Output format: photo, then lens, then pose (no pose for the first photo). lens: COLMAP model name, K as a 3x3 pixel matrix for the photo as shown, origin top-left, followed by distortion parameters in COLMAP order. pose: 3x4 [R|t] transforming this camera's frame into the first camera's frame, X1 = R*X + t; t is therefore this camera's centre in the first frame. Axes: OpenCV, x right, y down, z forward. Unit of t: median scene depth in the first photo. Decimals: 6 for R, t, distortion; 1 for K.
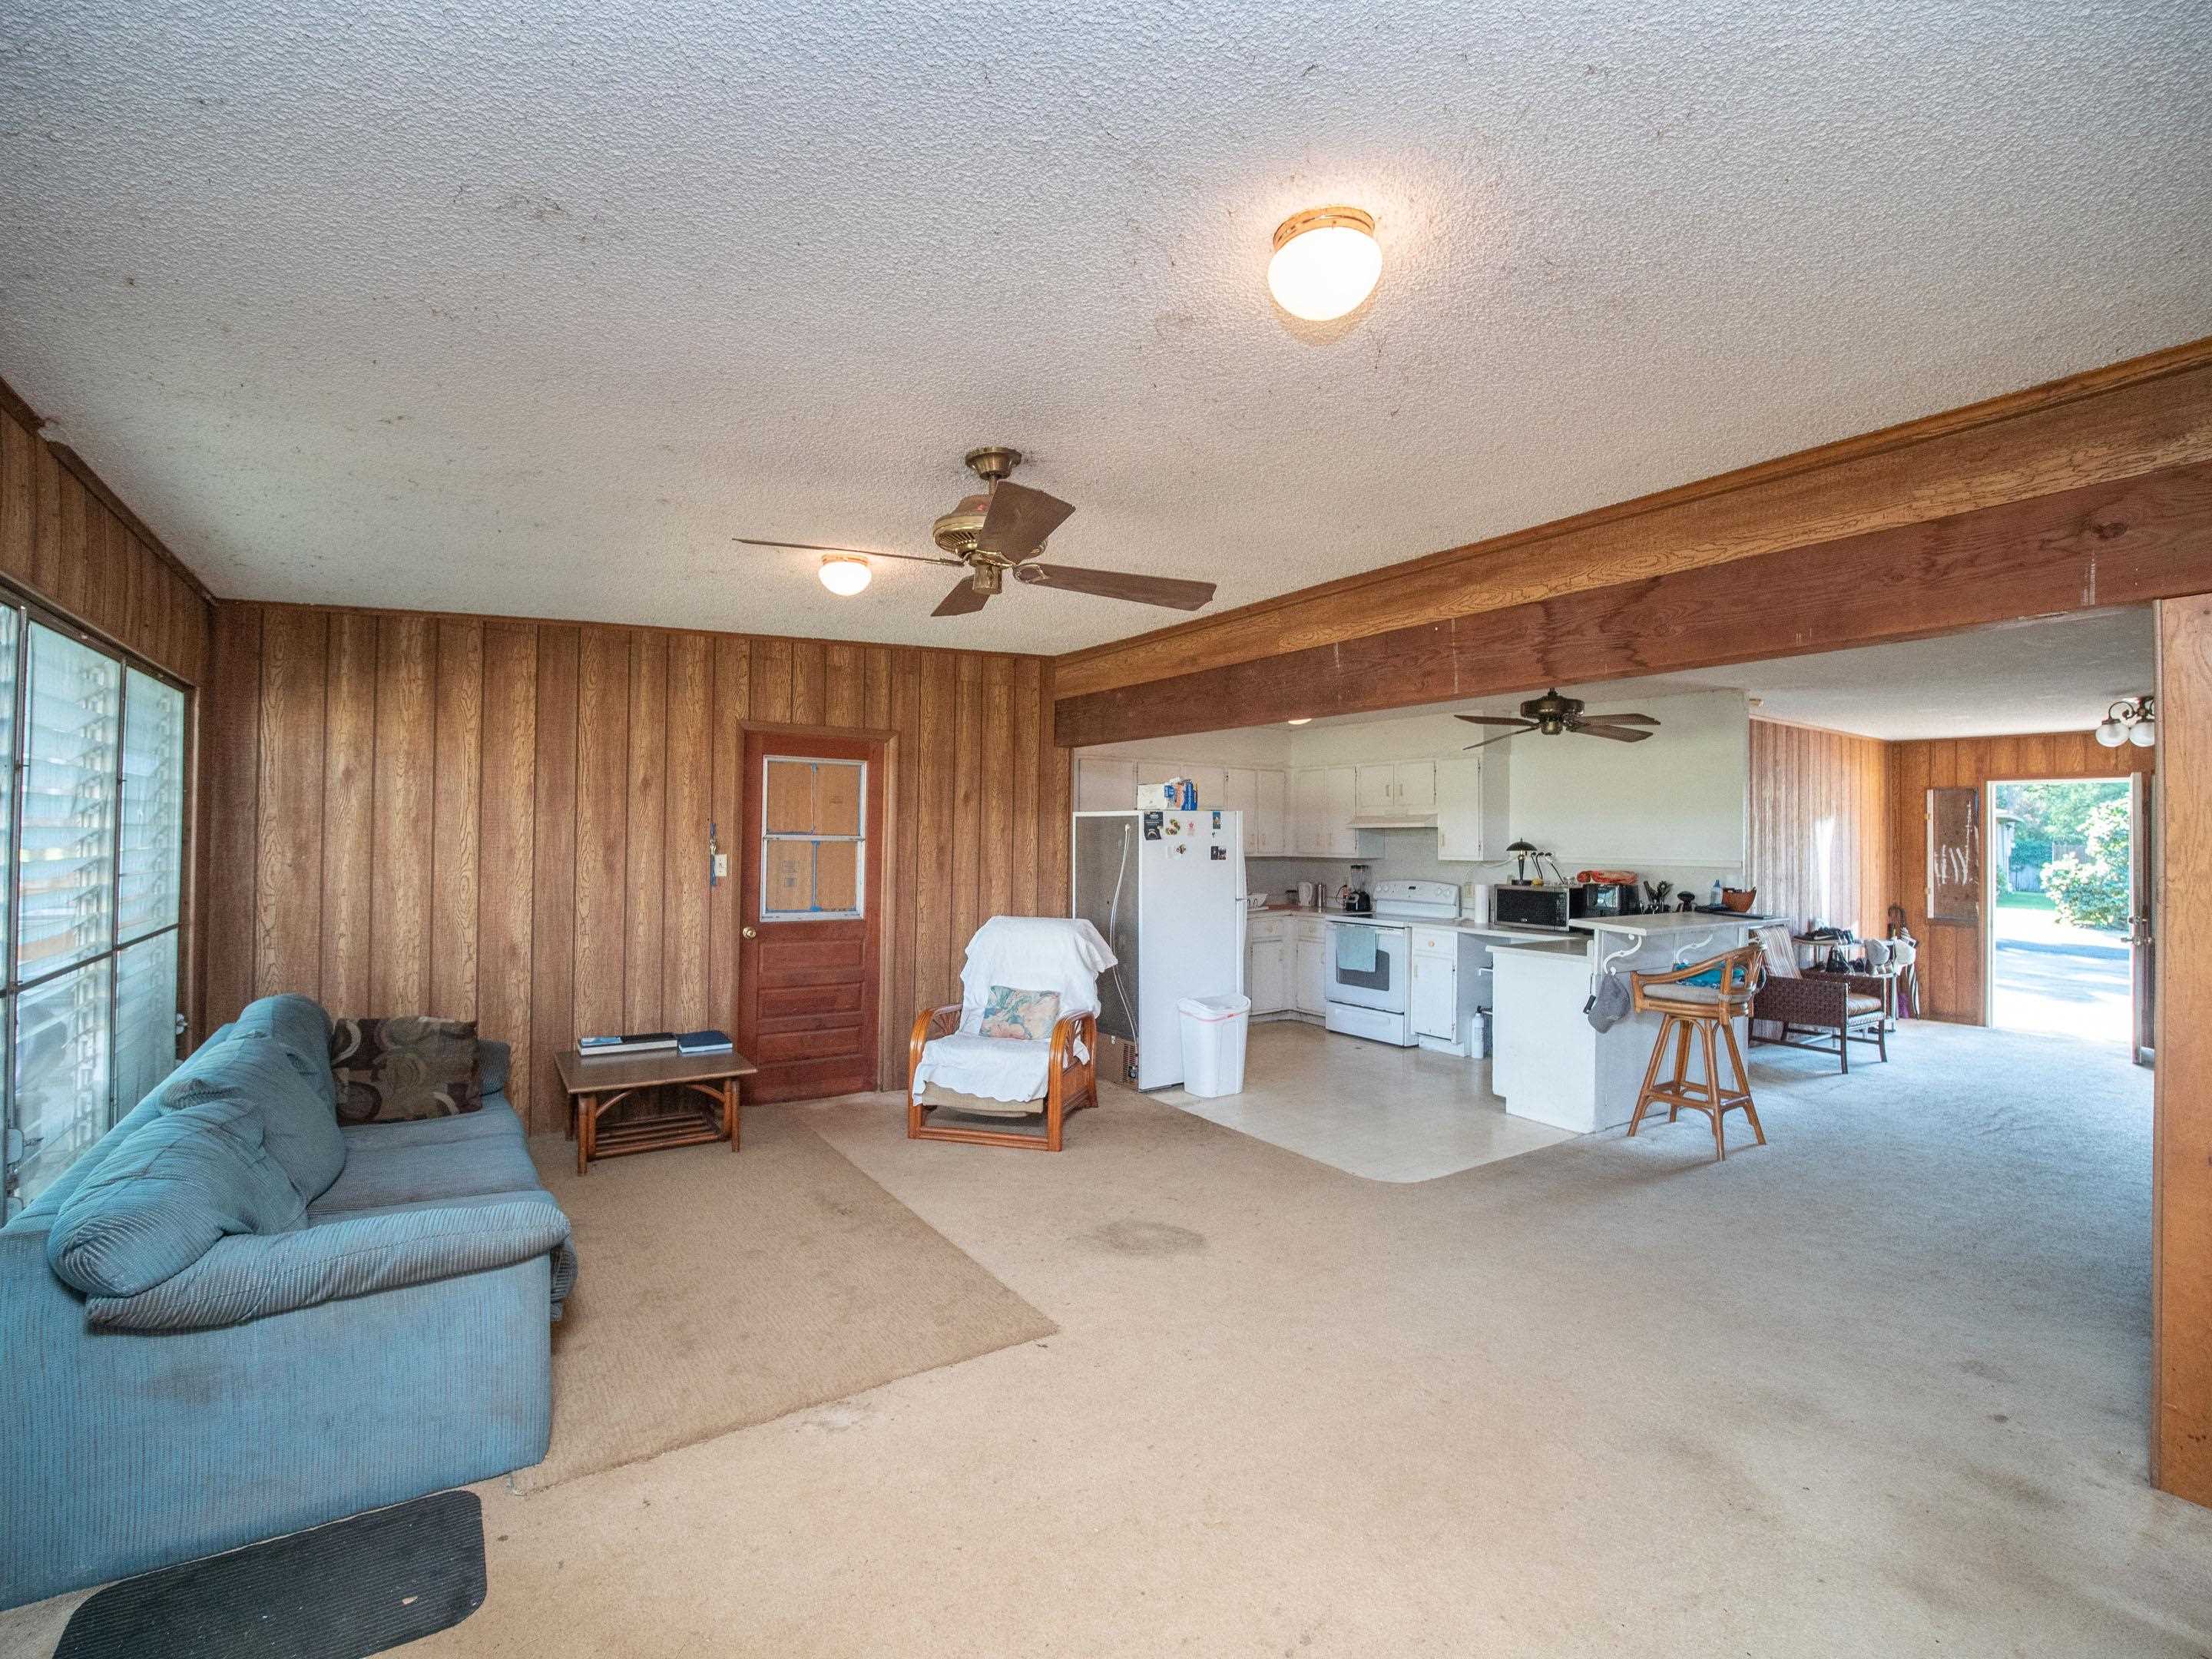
lens RADIAL K [[1001.9, 0, 1111.0], [0, 1001.9, 818.7], [0, 0, 1]] dist [-0.020010, 0.000467]
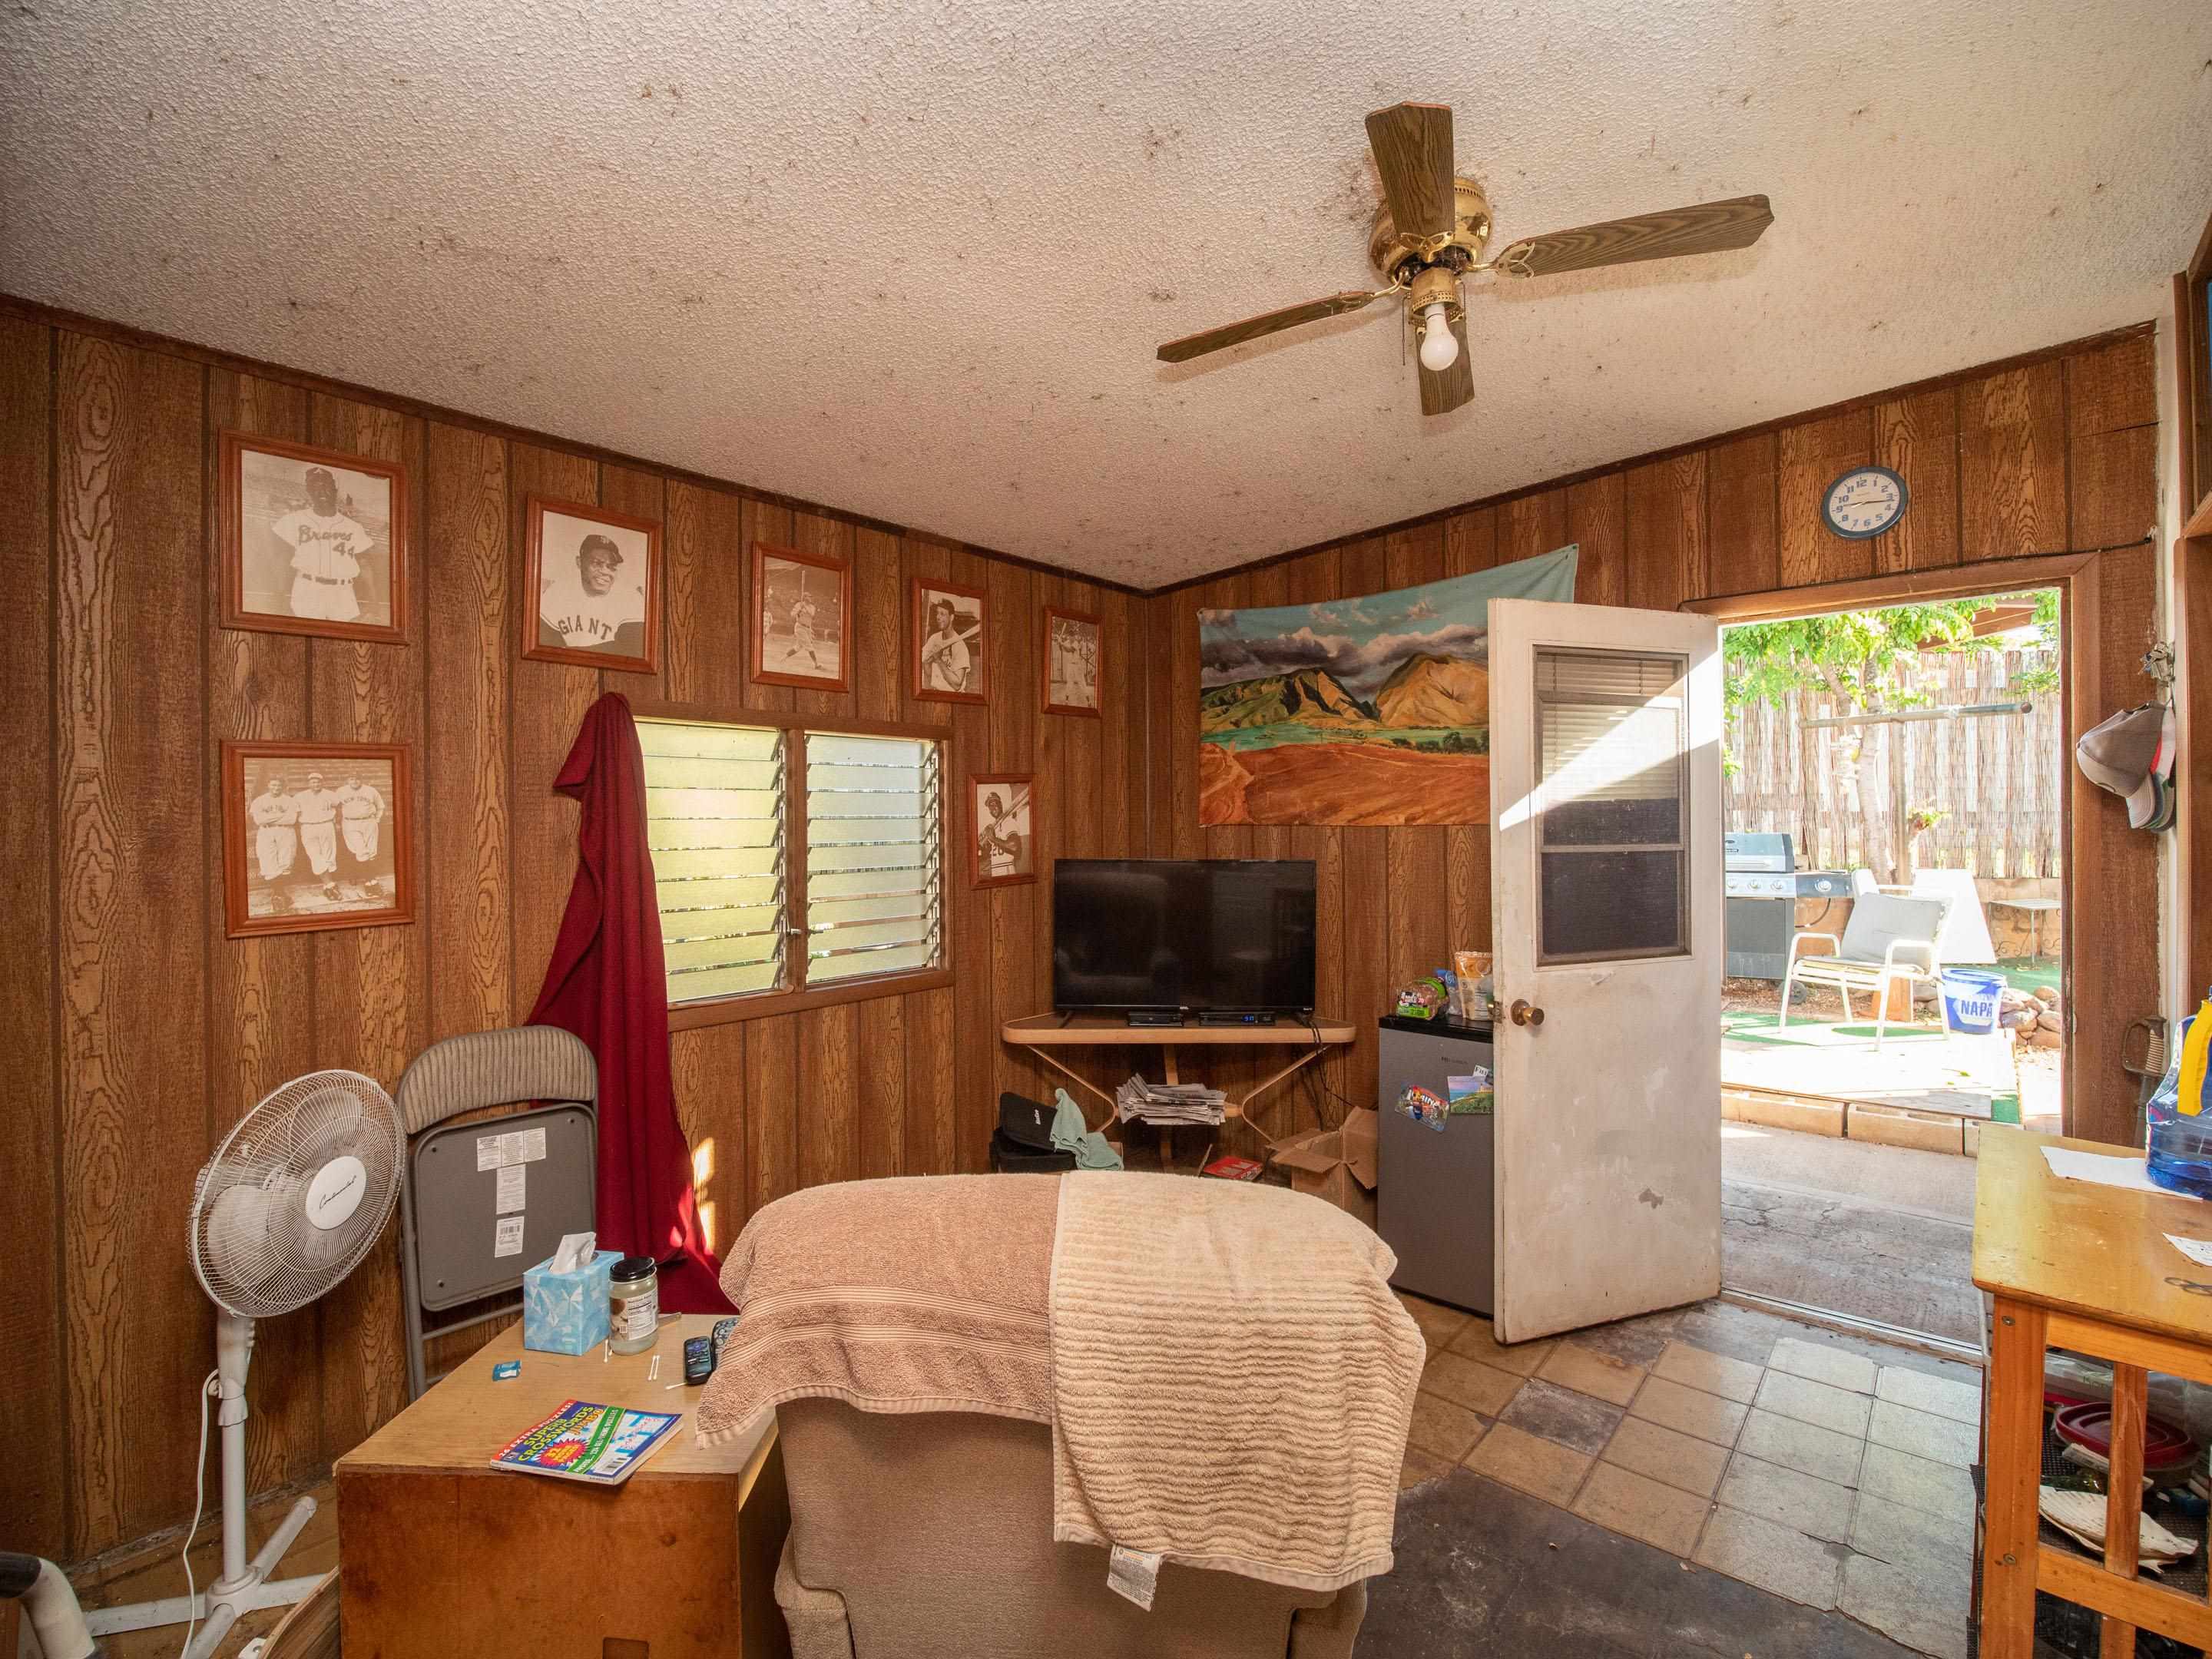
lens RADIAL K [[1001.9, 0, 1111.0], [0, 1001.9, 818.7], [0, 0, 1]] dist [-0.020010, 0.000467]
pose [[0.995414, -0.011401, 0.094981, -0.412315], [0.010051, 0.999842, 0.014684, 0.017476], [-0.095133, -0.013662, 0.995371, 0.491974]]
